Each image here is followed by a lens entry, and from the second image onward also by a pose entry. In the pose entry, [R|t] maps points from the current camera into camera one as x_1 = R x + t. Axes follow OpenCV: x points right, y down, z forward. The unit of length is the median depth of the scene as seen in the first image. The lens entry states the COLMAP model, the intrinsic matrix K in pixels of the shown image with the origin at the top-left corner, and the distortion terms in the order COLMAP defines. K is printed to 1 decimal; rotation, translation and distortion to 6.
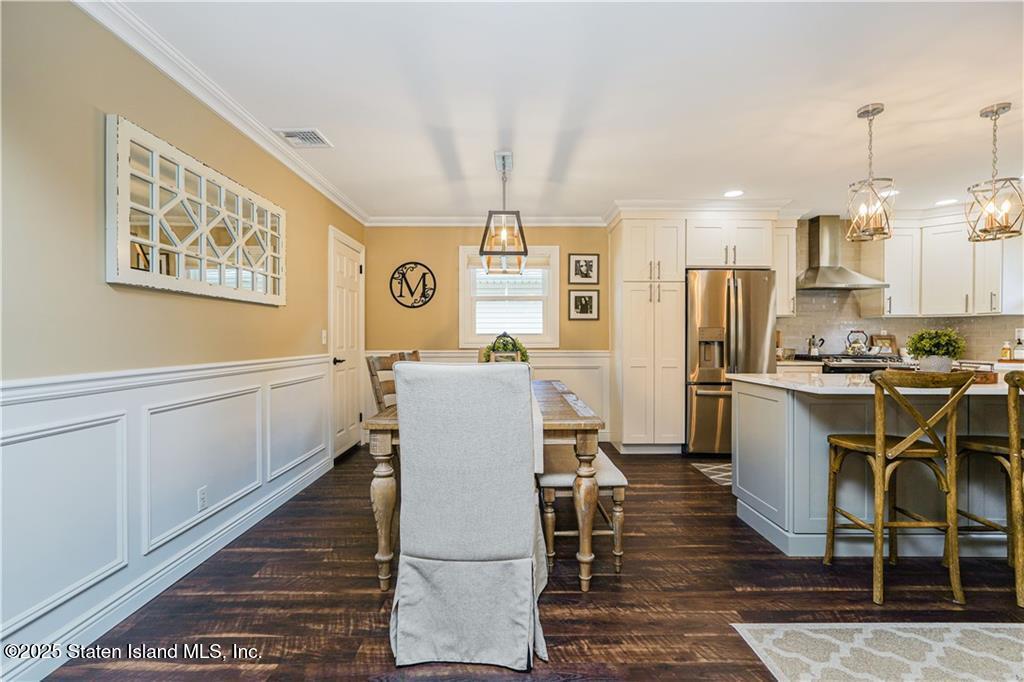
lens RADIAL K [[450.3, 0, 516.9], [0, 450.3, 338.2], [0, 0, 1]] dist [-0.009811, 0.002758]
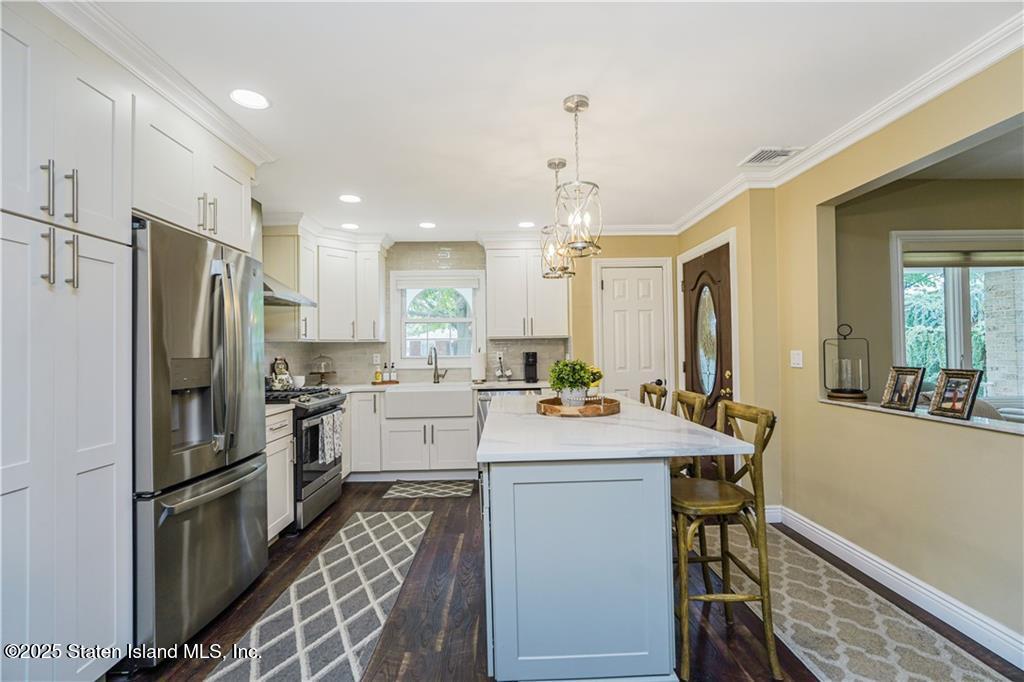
lens RADIAL K [[450.3, 0, 513.5], [0, 450.3, 341.9], [0, 0, 1]] dist [-0.009811, 0.002758]
pose [[-0.021282, 0.016604, 0.999636, -0.030940], [0.019254, 0.999683, -0.016195, -0.024330], [-0.999588, 0.018902, -0.021595, 0.613520]]
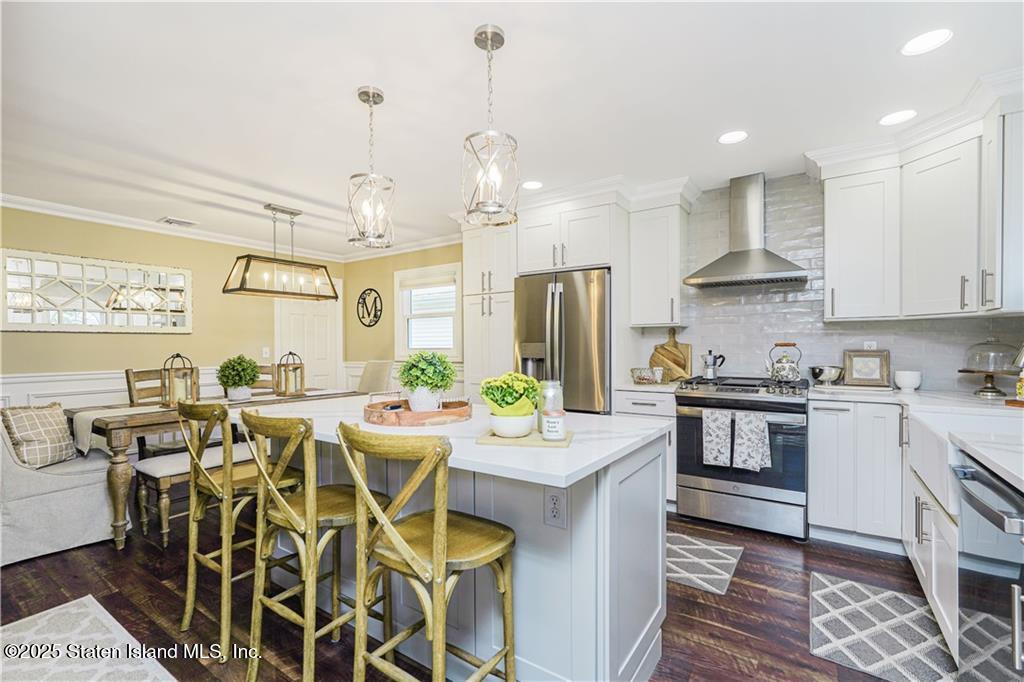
lens RADIAL K [[450.3, 0, 514.7], [0, 450.3, 343.8], [0, 0, 1]] dist [-0.009811, 0.002758]
pose [[0.831119, -0.007655, -0.556042, 0.800465], [0.006476, 0.999971, -0.004087, -0.015870], [0.556057, -0.000205, 0.831144, 0.233488]]
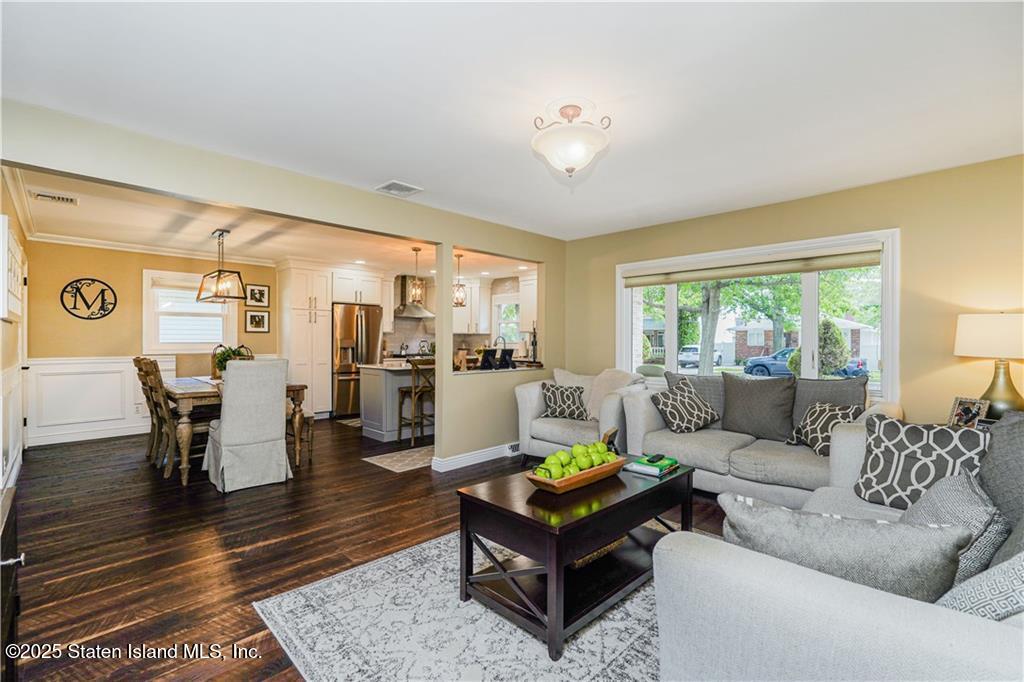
lens RADIAL K [[450.3, 0, 507.1], [0, 450.3, 343.5], [0, 0, 1]] dist [-0.009811, 0.002758]
pose [[0.716616, -0.002681, 0.697463, -0.279134], [-0.001400, 0.999985, 0.005282, -0.015671], [-0.697466, -0.004762, 0.716602, -0.554651]]
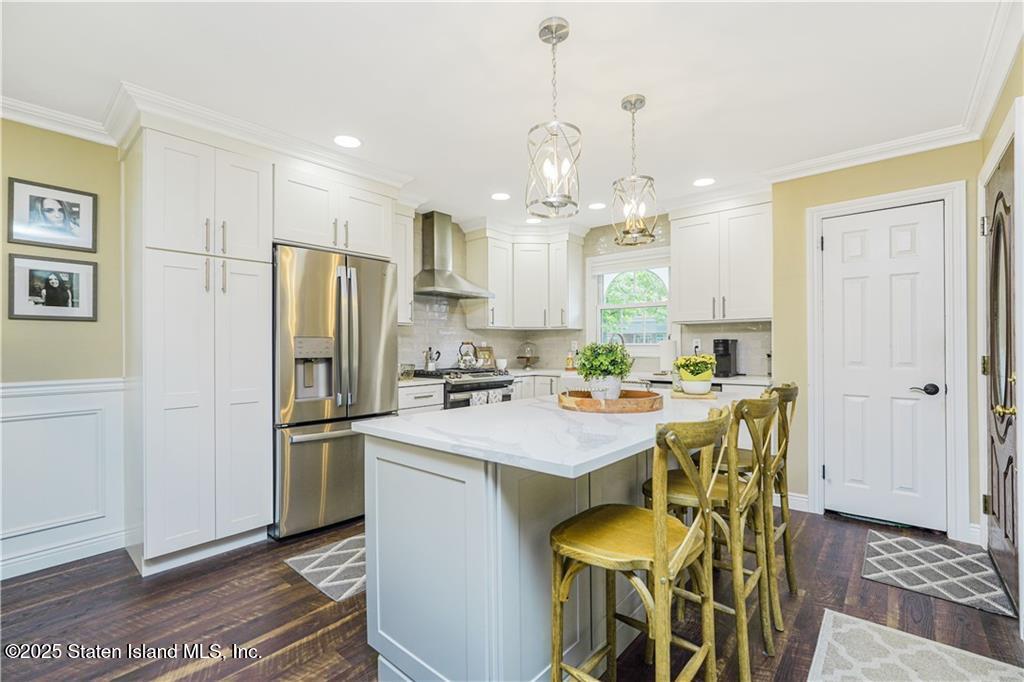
lens RADIAL K [[450.3, 0, 512.5], [0, 450.3, 342.8], [0, 0, 1]] dist [-0.009811, 0.002758]
pose [[0.657753, 0.000904, 0.753233, 0.115329], [0.007504, 0.999942, -0.007753, -0.007631], [-0.753196, 0.010752, 0.657708, 0.313901]]
